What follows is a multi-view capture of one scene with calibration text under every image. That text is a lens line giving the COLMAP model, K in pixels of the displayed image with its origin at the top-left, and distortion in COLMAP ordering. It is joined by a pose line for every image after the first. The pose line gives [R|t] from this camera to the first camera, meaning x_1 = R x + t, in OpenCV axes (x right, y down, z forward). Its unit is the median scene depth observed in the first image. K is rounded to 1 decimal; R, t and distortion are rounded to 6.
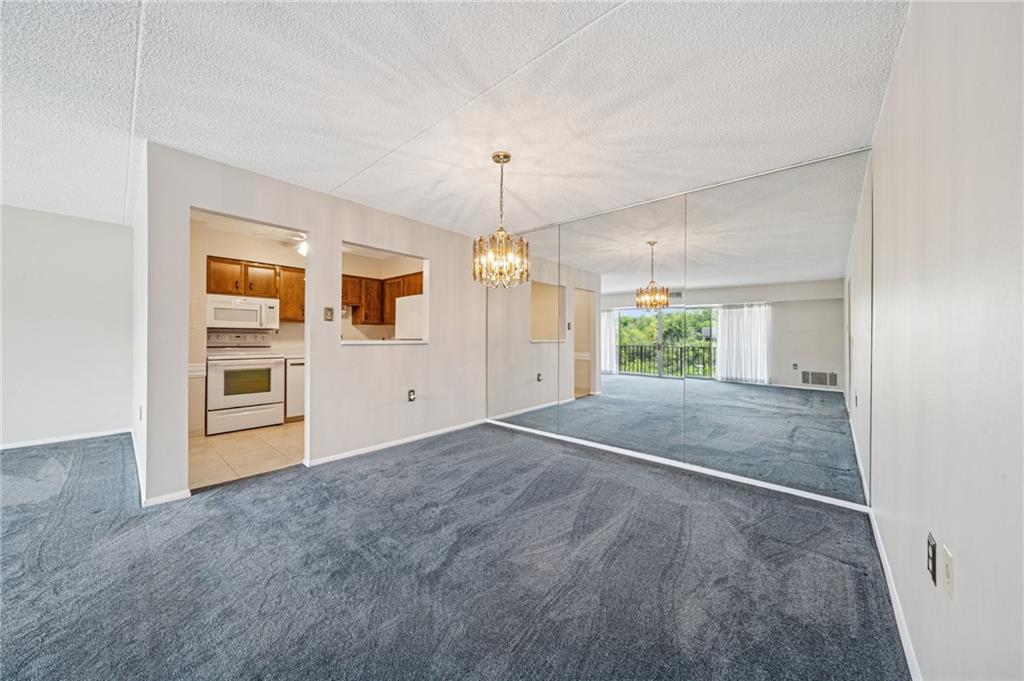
lens RADIAL K [[349.2, 0, 517.6], [0, 349.2, 334.6], [0, 0, 1]] dist [0.000611, -0.000023]
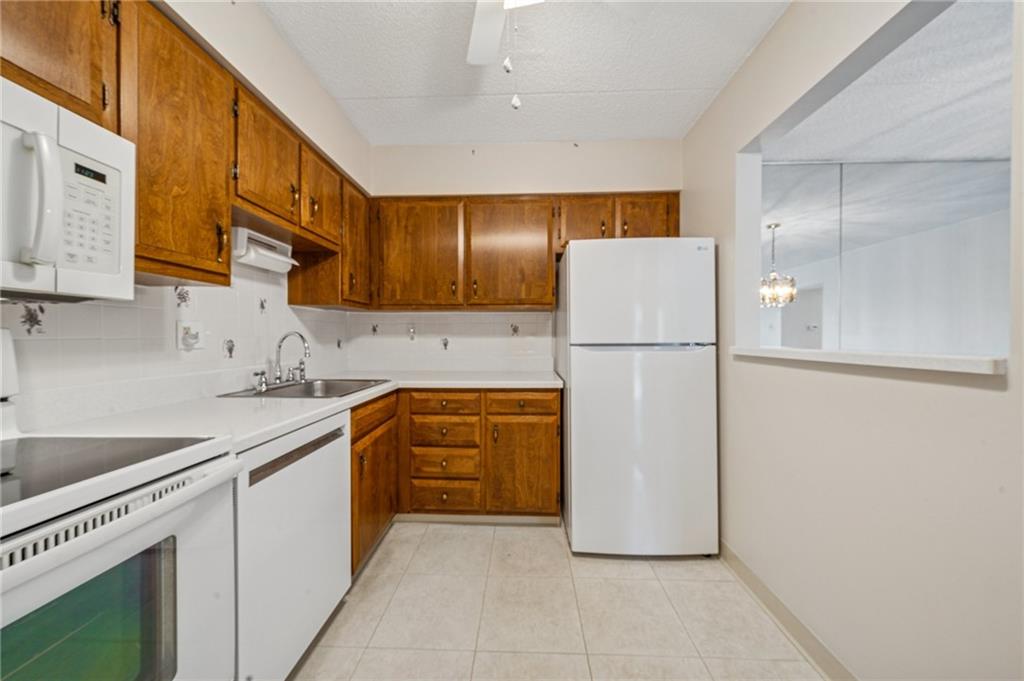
lens RADIAL K [[349.2, 0, 510.4], [0, 349.2, 340.2], [0, 0, 1]] dist [0.000611, -0.000023]
pose [[0.790085, -0.009867, 0.612918, -0.660446], [-0.000968, 0.999849, 0.017344, 0.001453], [-0.612997, -0.014297, 0.789956, 0.751418]]
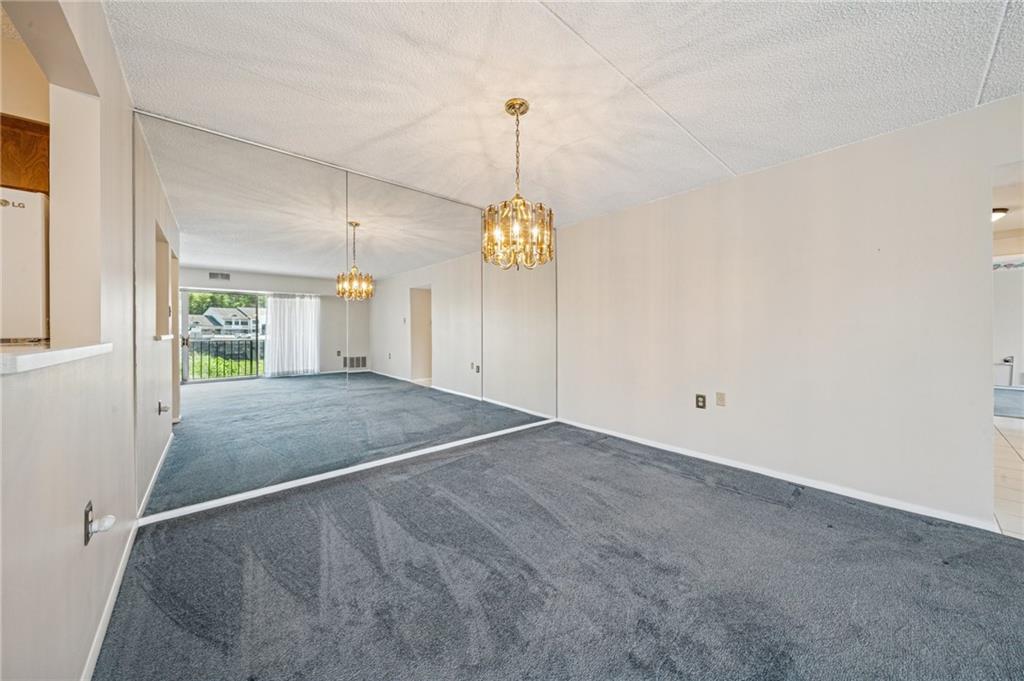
lens RADIAL K [[349.2, 0, 520.2], [0, 349.2, 323.7], [0, 0, 1]] dist [0.000611, -0.000023]
pose [[0.135311, 0.007561, 0.990774, -0.459427], [-0.002368, 0.999970, -0.007308, -0.000348], [-0.990800, -0.001357, 0.135325, 0.482154]]
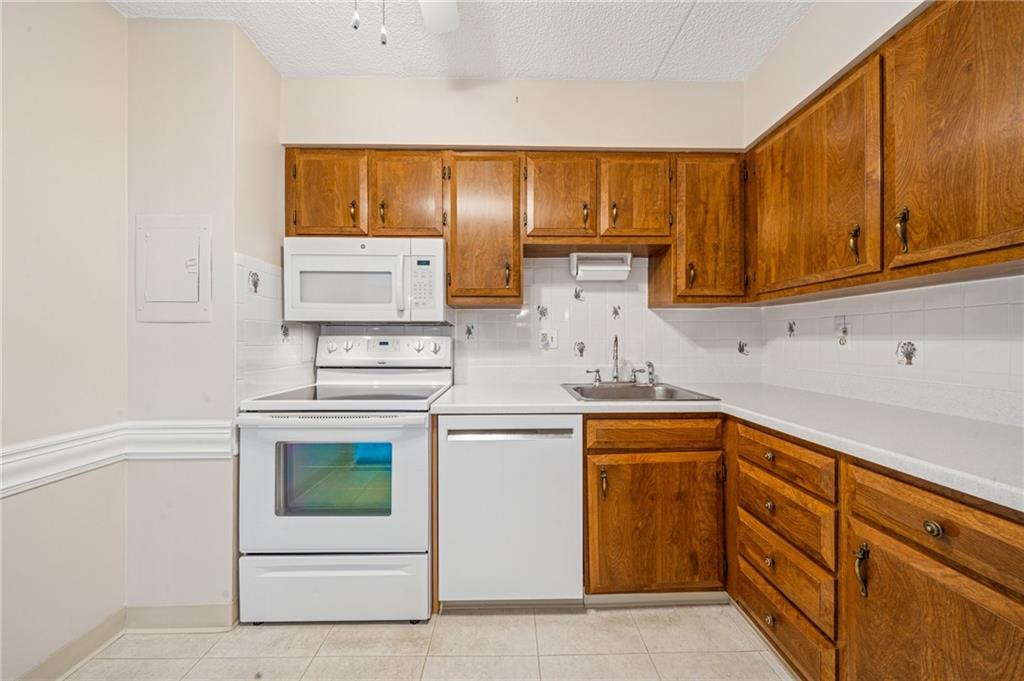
lens RADIAL K [[349.2, 0, 514.8], [0, 349.2, 340.9], [0, 0, 1]] dist [0.000611, -0.000023]
pose [[0.658681, -0.002830, -0.752417, -0.379871], [0.010482, 0.999930, 0.005415, 0.002456], [0.752349, -0.011453, 0.658665, 0.848142]]
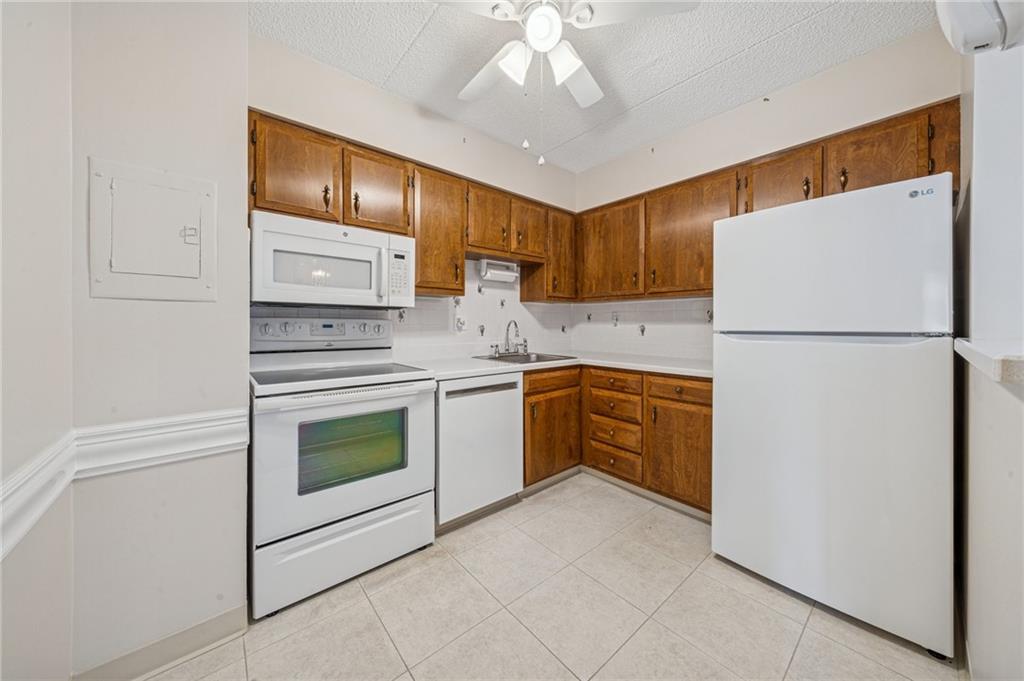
lens RADIAL K [[349.2, 0, 518.9], [0, 349.2, 326.8], [0, 0, 1]] dist [0.000611, -0.000023]
pose [[0.987769, -0.001296, -0.155921, -0.507562], [0.003560, 0.999892, 0.014242, 0.001786], [0.155885, -0.014623, 0.987667, 0.618245]]
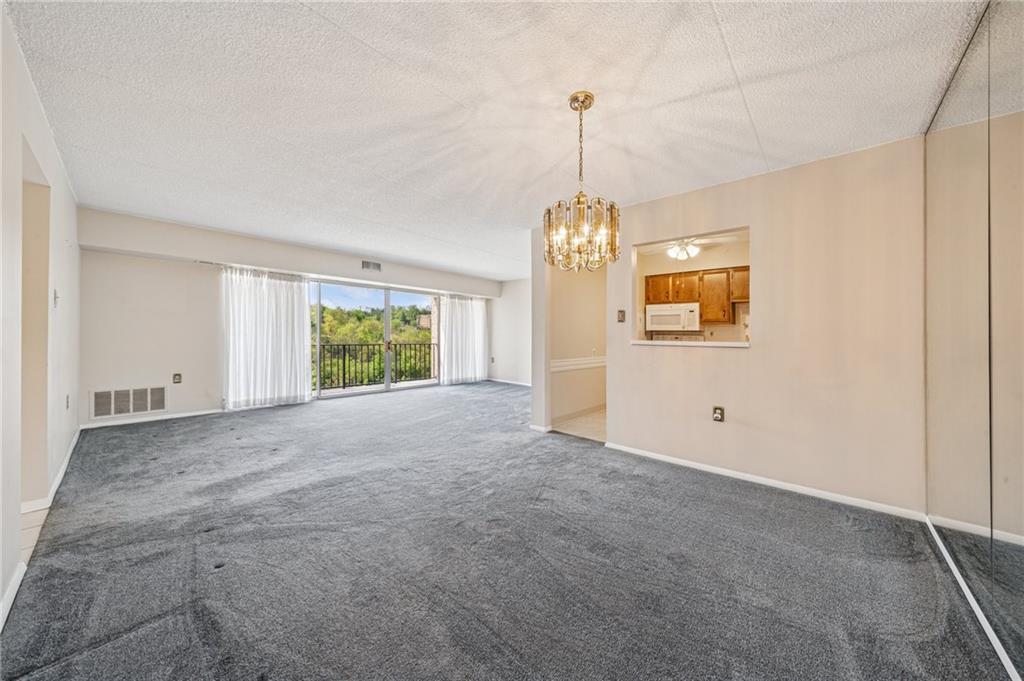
lens RADIAL K [[349.2, 0, 513.4], [0, 349.2, 339.0], [0, 0, 1]] dist [0.000611, -0.000023]
pose [[-0.014373, 0.004237, -0.999888, 0.394528], [-0.002889, 0.999987, 0.004279, 0.005727], [0.999893, 0.002950, -0.014361, 0.470810]]
